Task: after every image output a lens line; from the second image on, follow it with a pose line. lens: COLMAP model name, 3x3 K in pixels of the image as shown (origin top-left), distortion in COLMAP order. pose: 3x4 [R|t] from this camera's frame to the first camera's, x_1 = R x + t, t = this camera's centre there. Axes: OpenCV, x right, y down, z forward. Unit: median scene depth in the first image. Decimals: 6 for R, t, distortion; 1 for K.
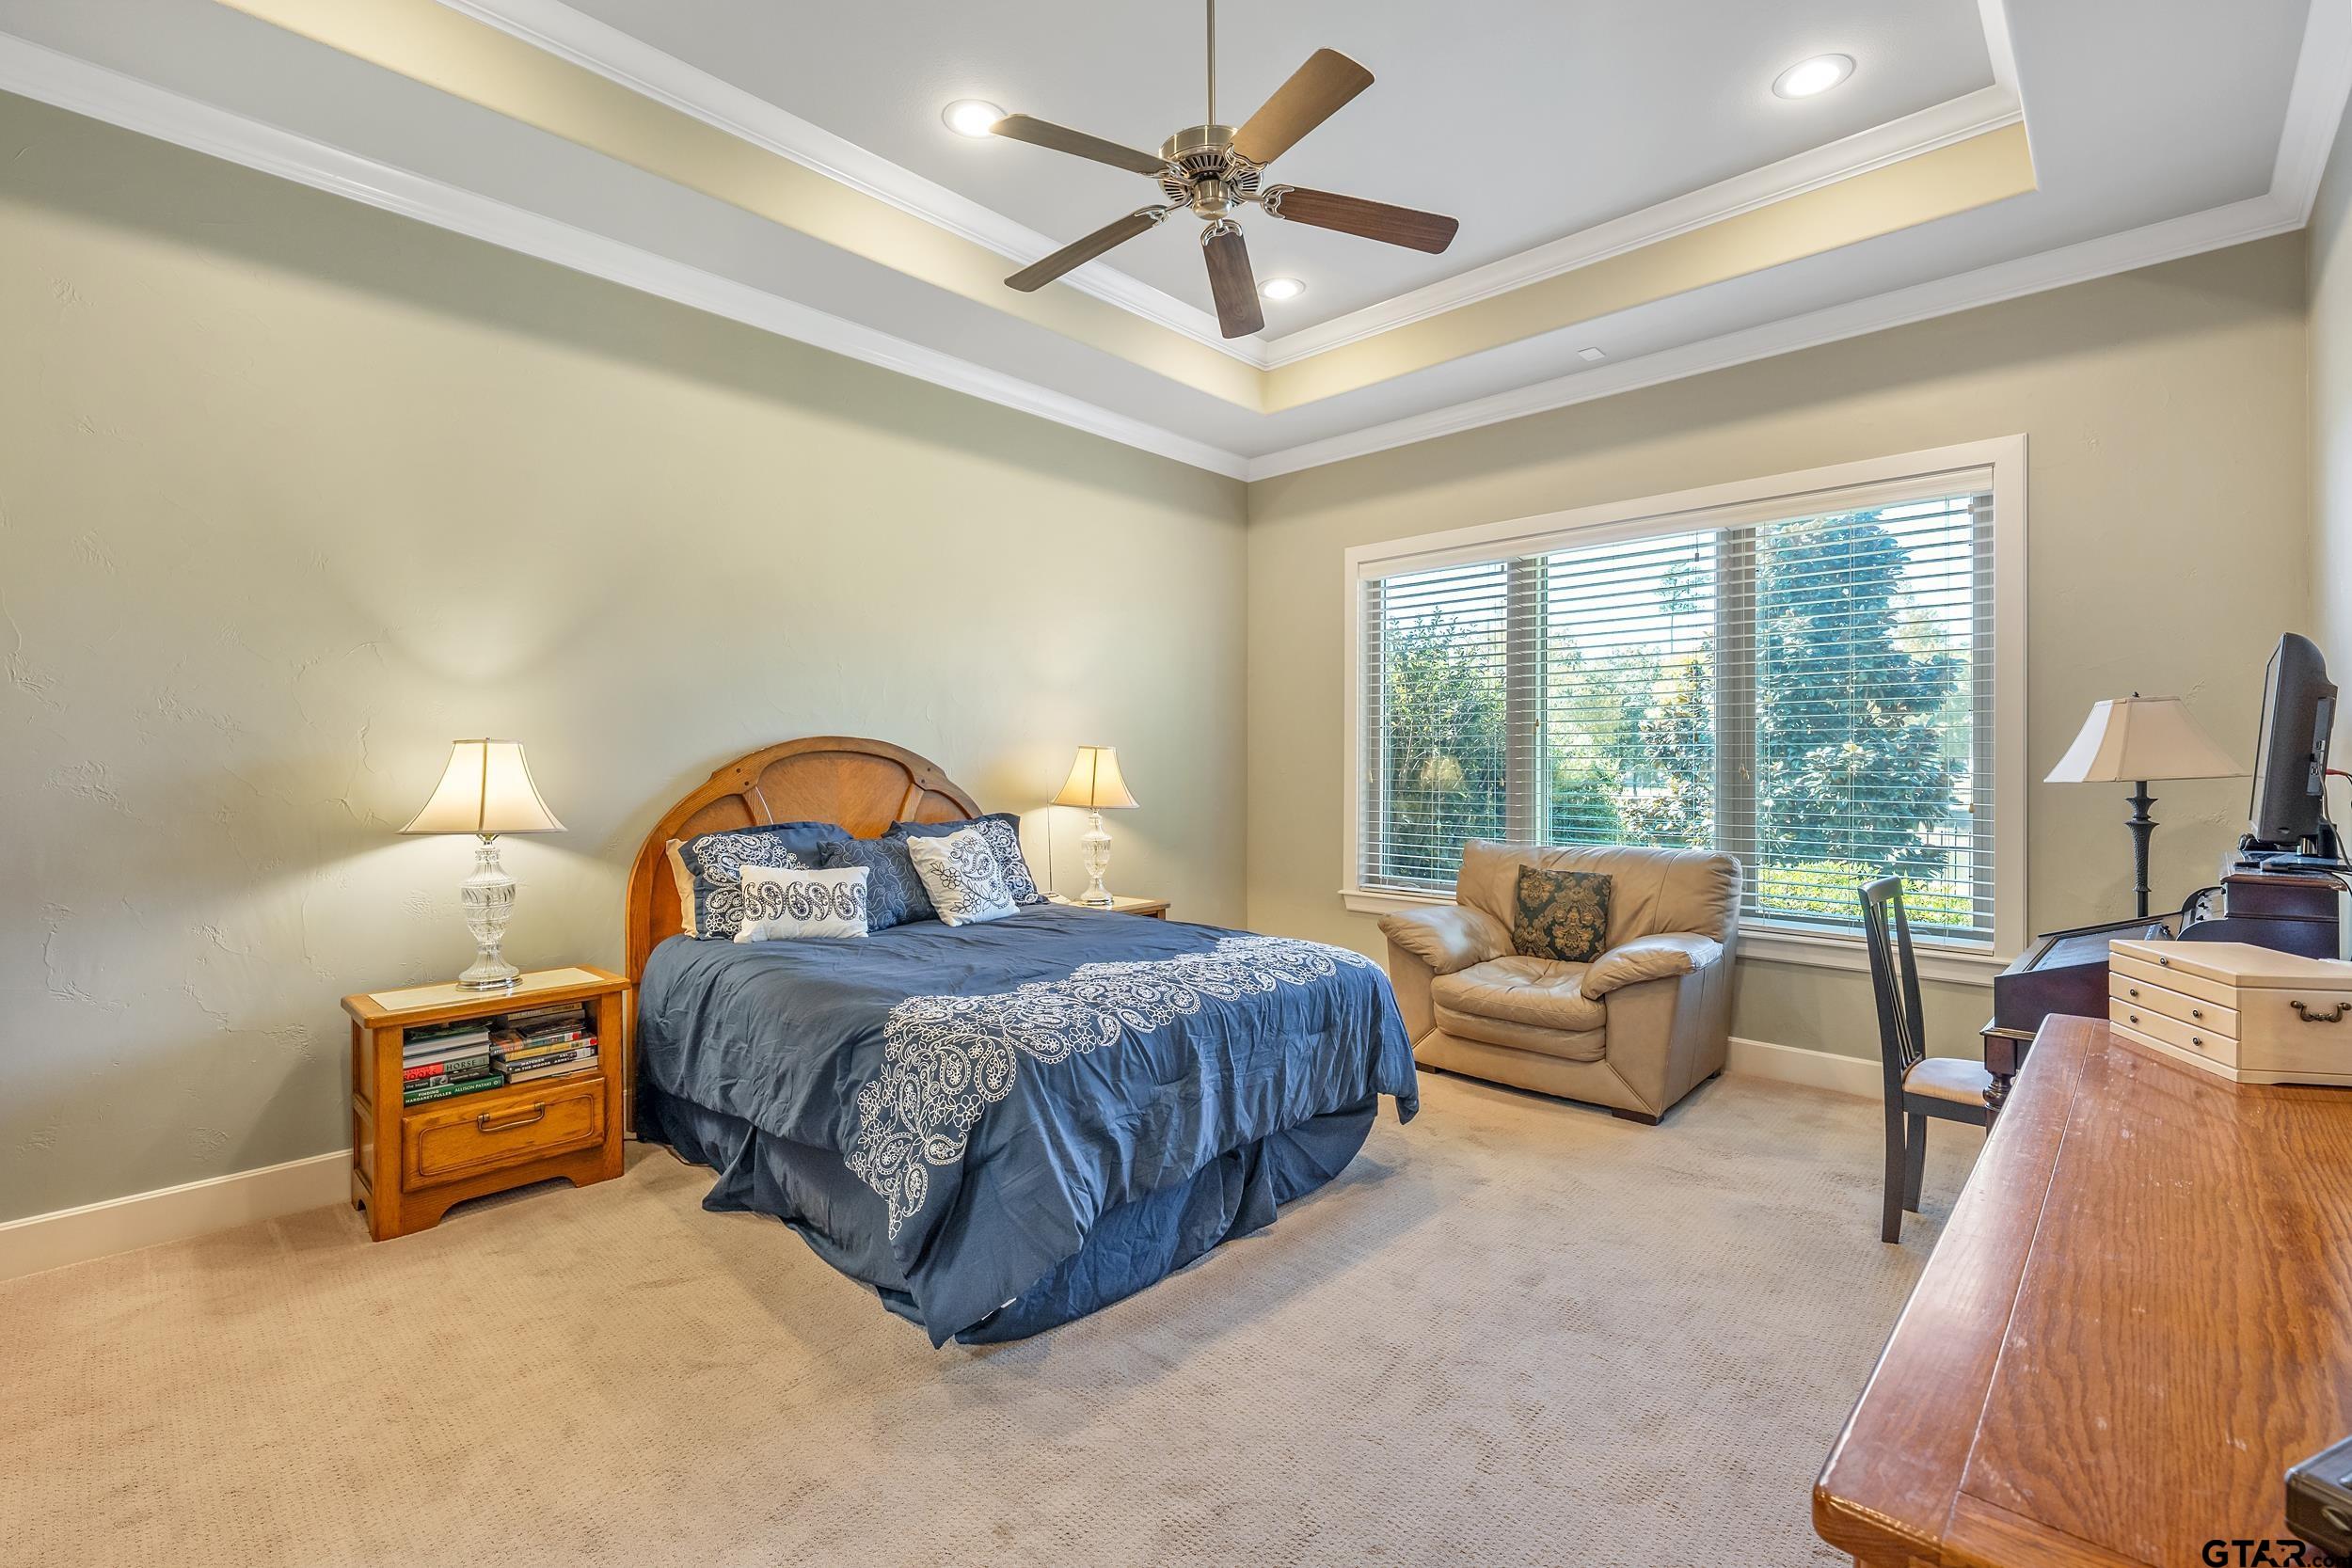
lens RADIAL K [[1029.2, 0, 1176.6], [0, 1029.2, 765.9], [0, 0, 1]] dist [-0.000325, -0.000183]
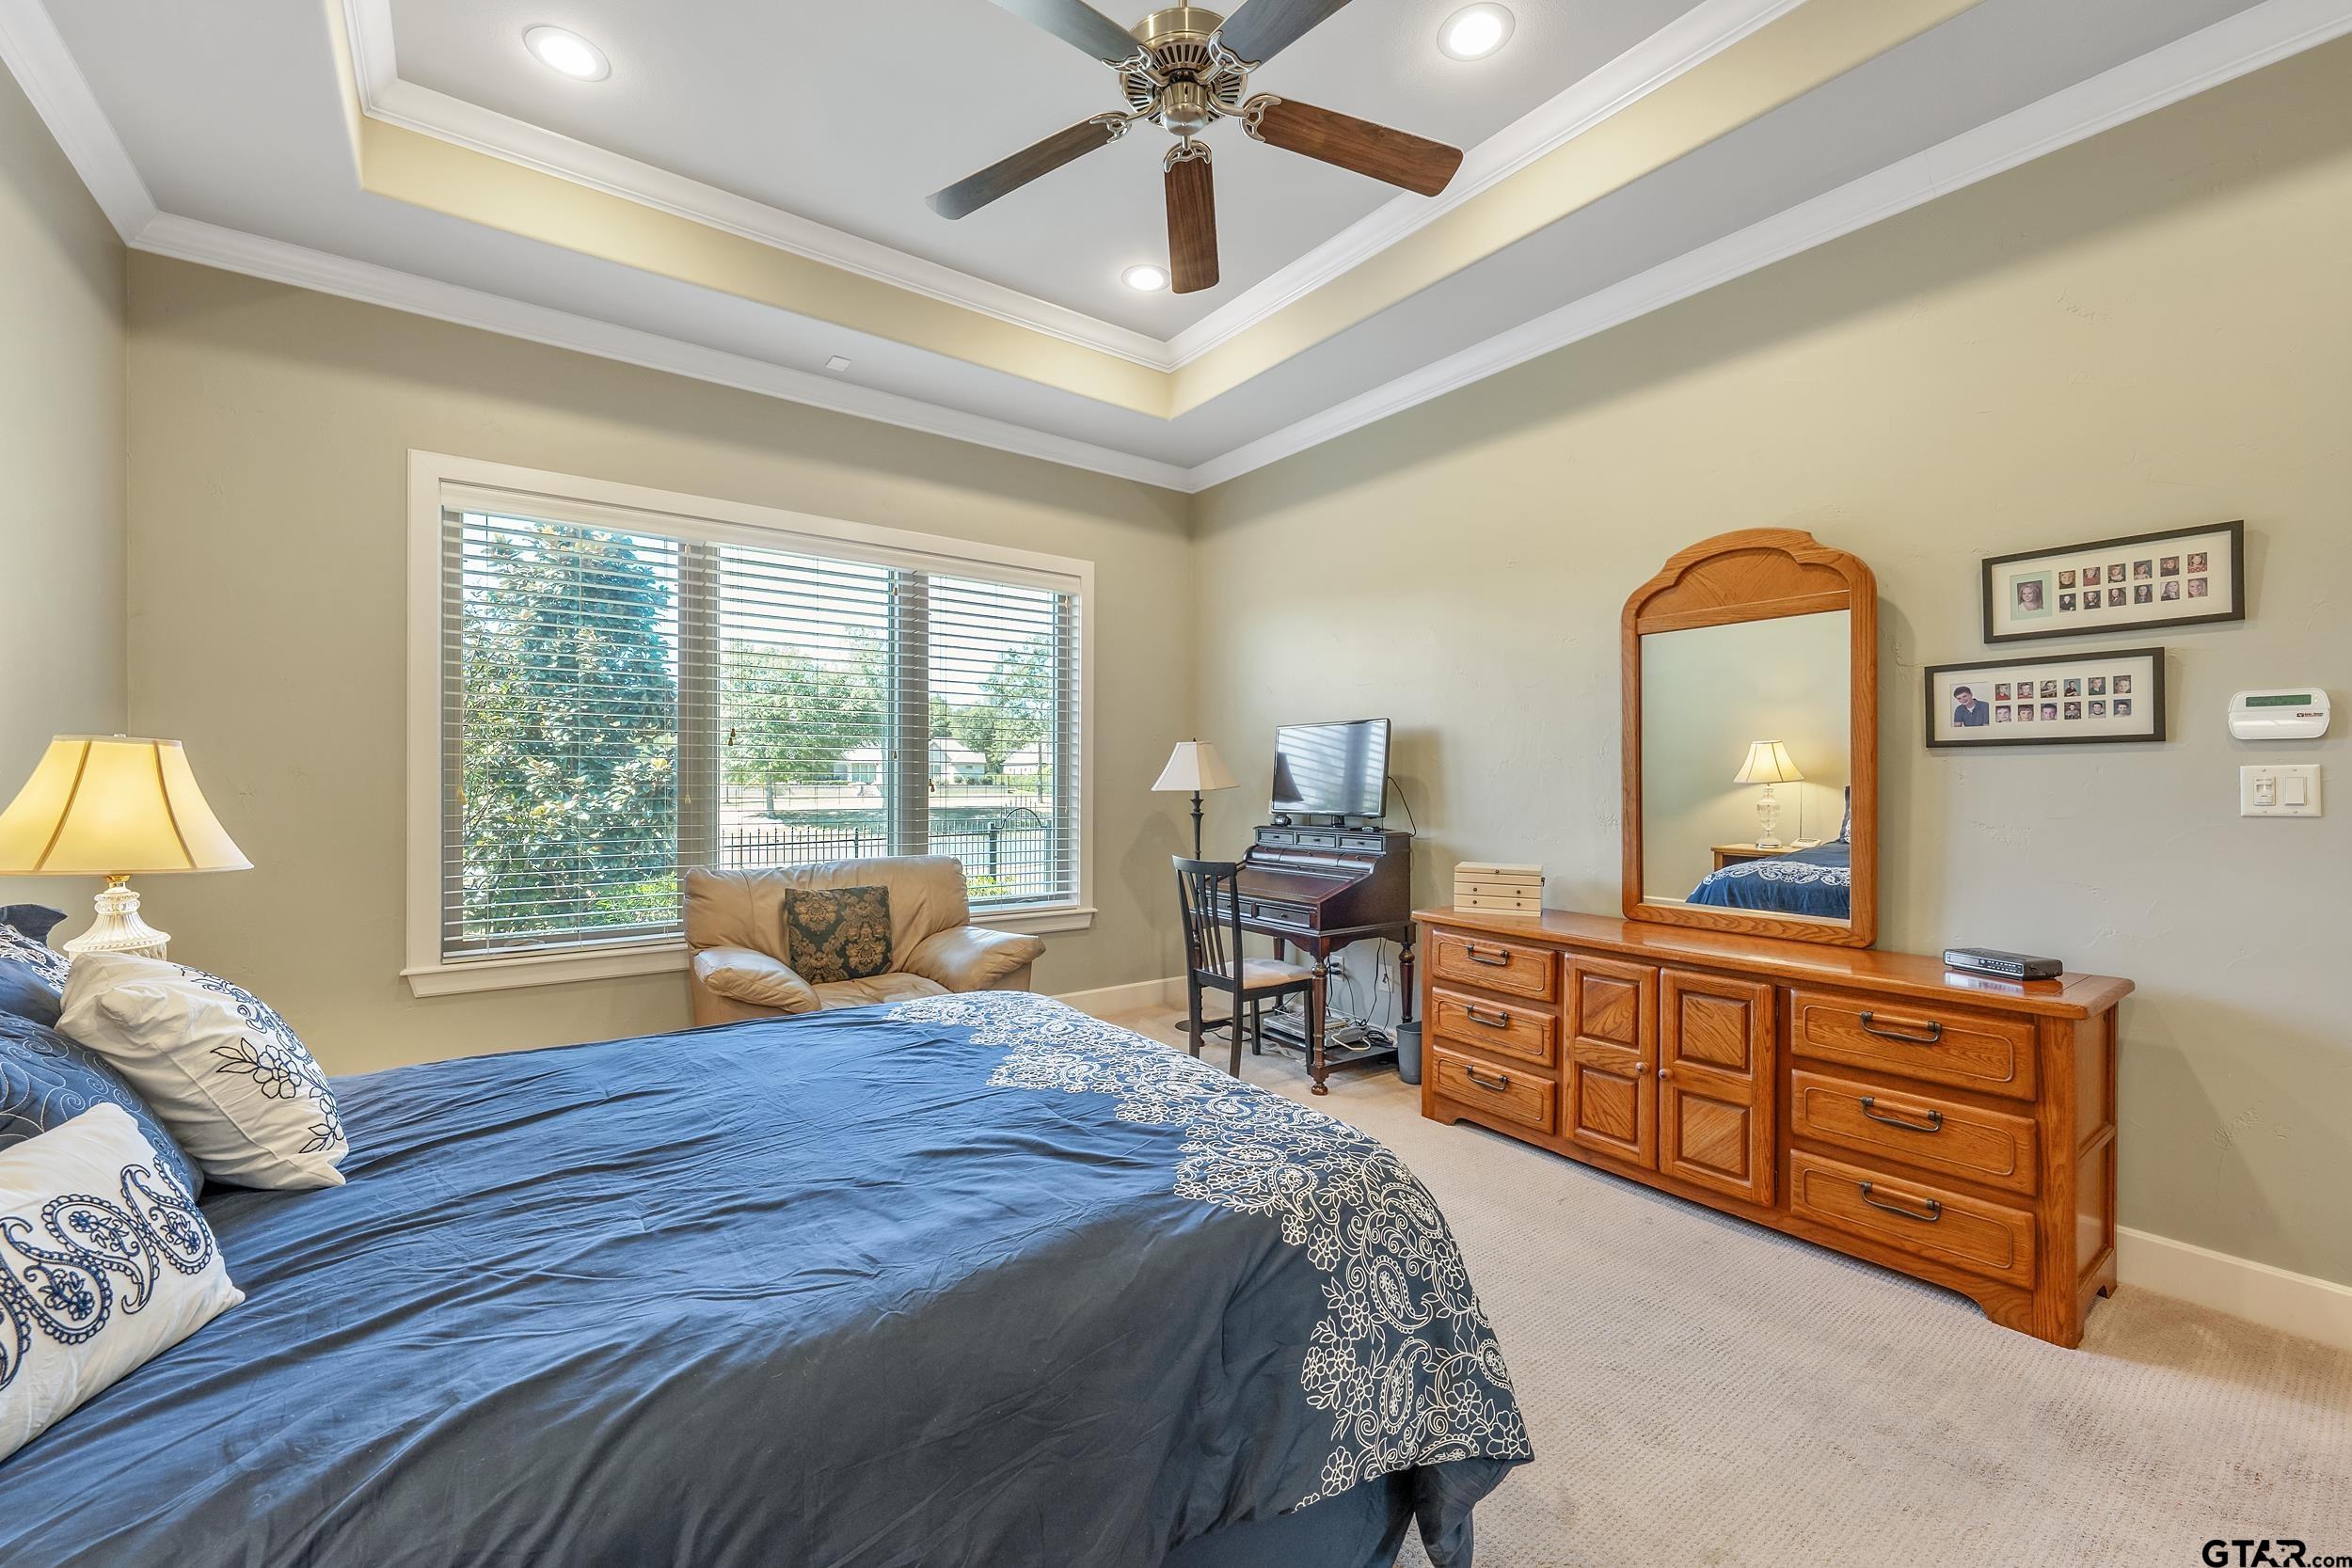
lens RADIAL K [[940.4, 0, 1190.7], [0, 940.4, 786.1], [0, 0, 1]] dist [0.002305, 0.000053]
pose [[0.173466, -0.006552, 0.984818, -0.450238], [-0.001425, 0.999975, 0.006903, -0.001247], [-0.984839, -0.002601, 0.173452, 0.530556]]
